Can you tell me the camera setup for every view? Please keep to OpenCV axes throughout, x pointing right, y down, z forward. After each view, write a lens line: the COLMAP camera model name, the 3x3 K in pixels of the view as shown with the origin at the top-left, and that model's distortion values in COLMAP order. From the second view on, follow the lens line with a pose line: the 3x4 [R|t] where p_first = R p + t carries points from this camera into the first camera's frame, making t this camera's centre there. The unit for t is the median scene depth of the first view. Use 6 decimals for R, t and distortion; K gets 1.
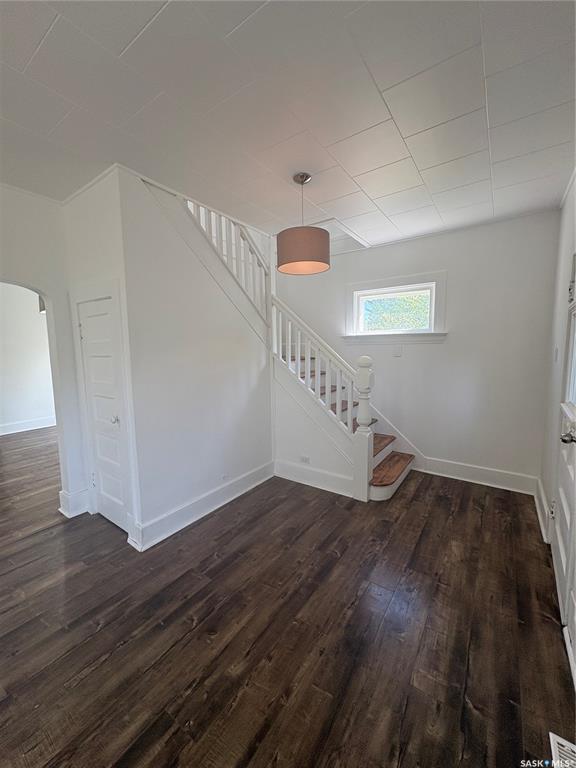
lens RADIAL K [[307.5, 0, 288.0], [0, 307.5, 384.0], [0, 0, 1]] dist [-0.000498, -0.000192]
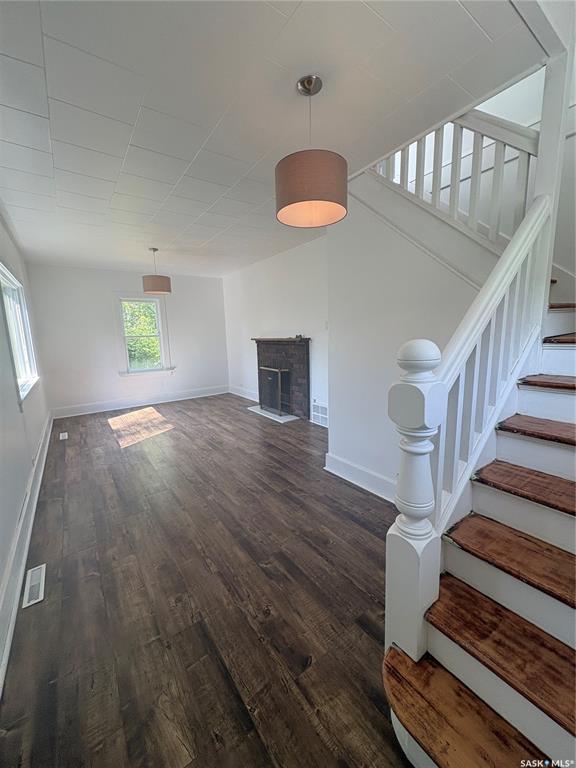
lens RADIAL K [[307.5, 0, 288.0], [0, 307.5, 384.0], [0, 0, 1]] dist [-0.000498, -0.000192]
pose [[-0.341510, 0.178447, -0.922782, 0.729756], [-0.067566, 0.974609, 0.213475, -0.116957], [0.937446, 0.135252, -0.320782, 1.093316]]
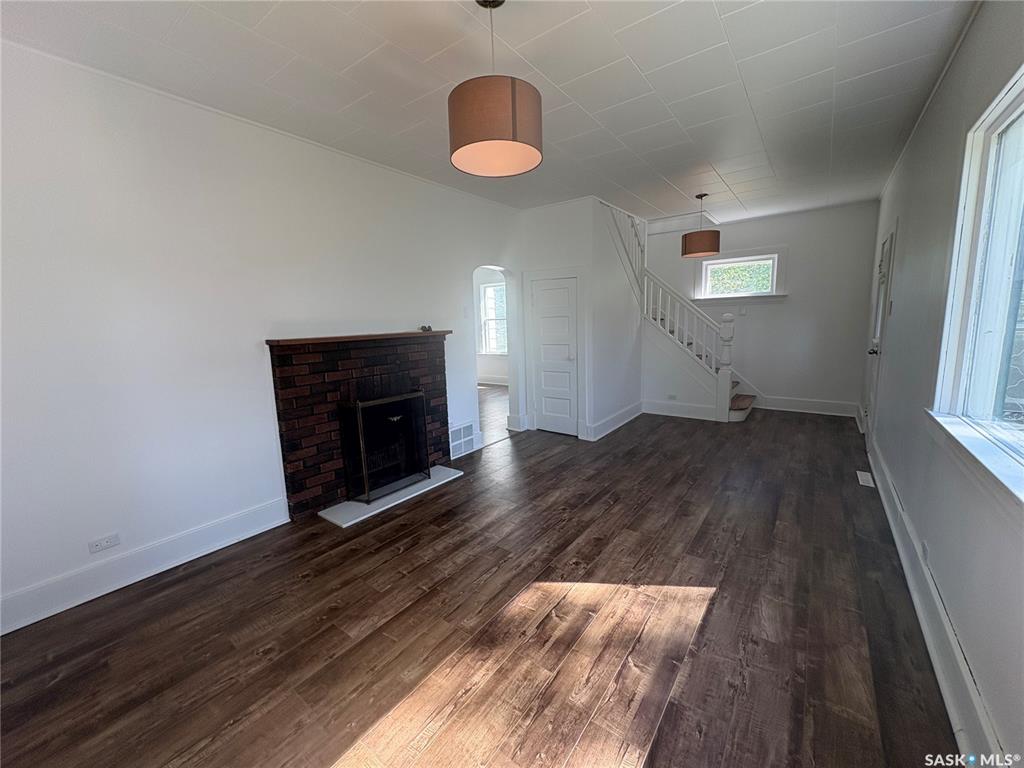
lens RADIAL K [[414.8, 0, 512.0], [0, 414.8, 384.0], [0, 0, 1]] dist [0.006652, 0.000059]
pose [[0.999399, -0.017897, -0.029673, -0.726132], [0.019108, 0.998973, 0.041073, 0.139868], [0.028908, -0.041615, 0.998715, -0.967322]]
